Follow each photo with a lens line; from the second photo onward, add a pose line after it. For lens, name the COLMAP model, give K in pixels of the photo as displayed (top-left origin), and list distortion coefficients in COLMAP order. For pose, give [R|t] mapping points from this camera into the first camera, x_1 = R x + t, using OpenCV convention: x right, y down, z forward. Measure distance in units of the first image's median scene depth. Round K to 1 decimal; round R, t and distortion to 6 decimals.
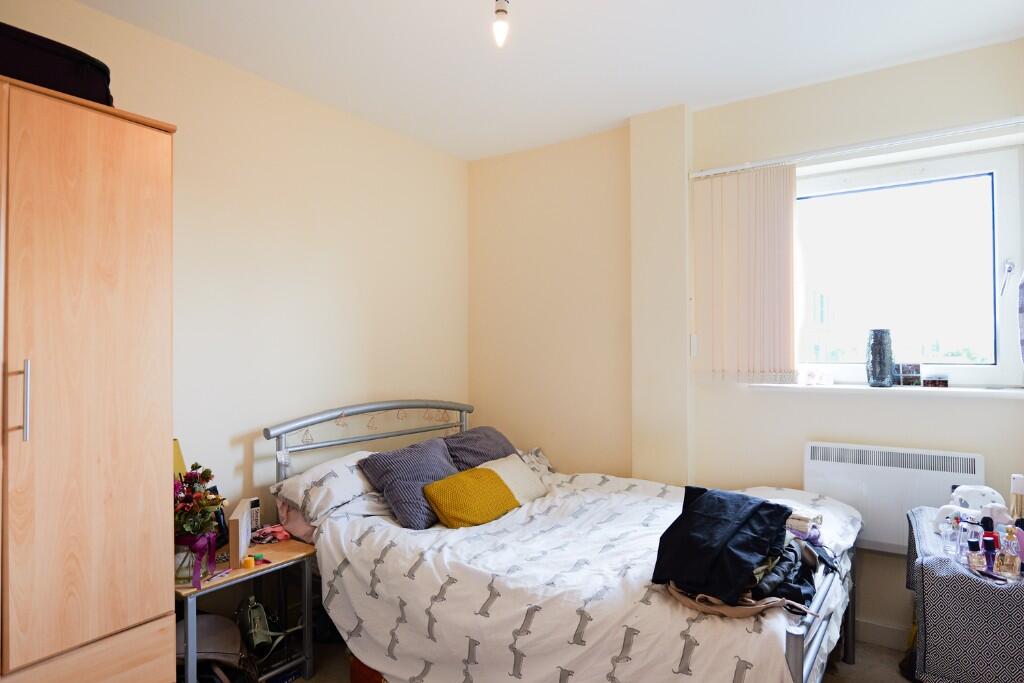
lens RADIAL K [[611.1, 0, 513.4], [0, 611.1, 348.1], [0, 0, 1]] dist [-0.014605, 0.001156]
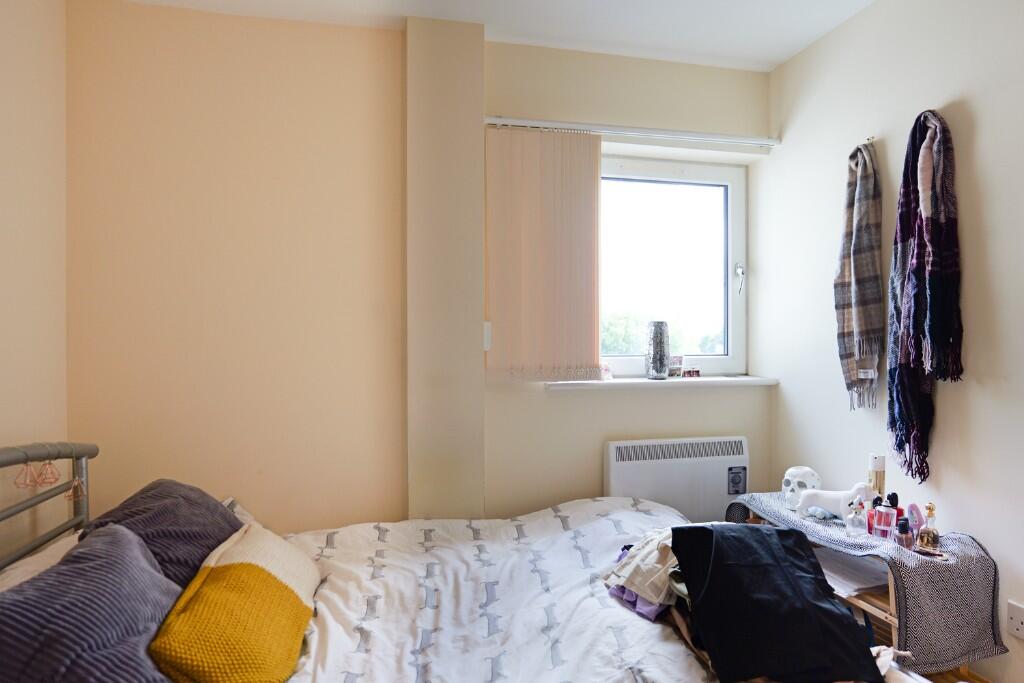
lens RADIAL K [[611.1, 0, 514.8], [0, 611.1, 342.5], [0, 0, 1]] dist [-0.014605, 0.001156]
pose [[0.668785, 0.000358, 0.743456, -0.302561], [-0.003365, 0.999991, 0.002546, 0.001702], [-0.743448, -0.004205, 0.668780, 0.505336]]
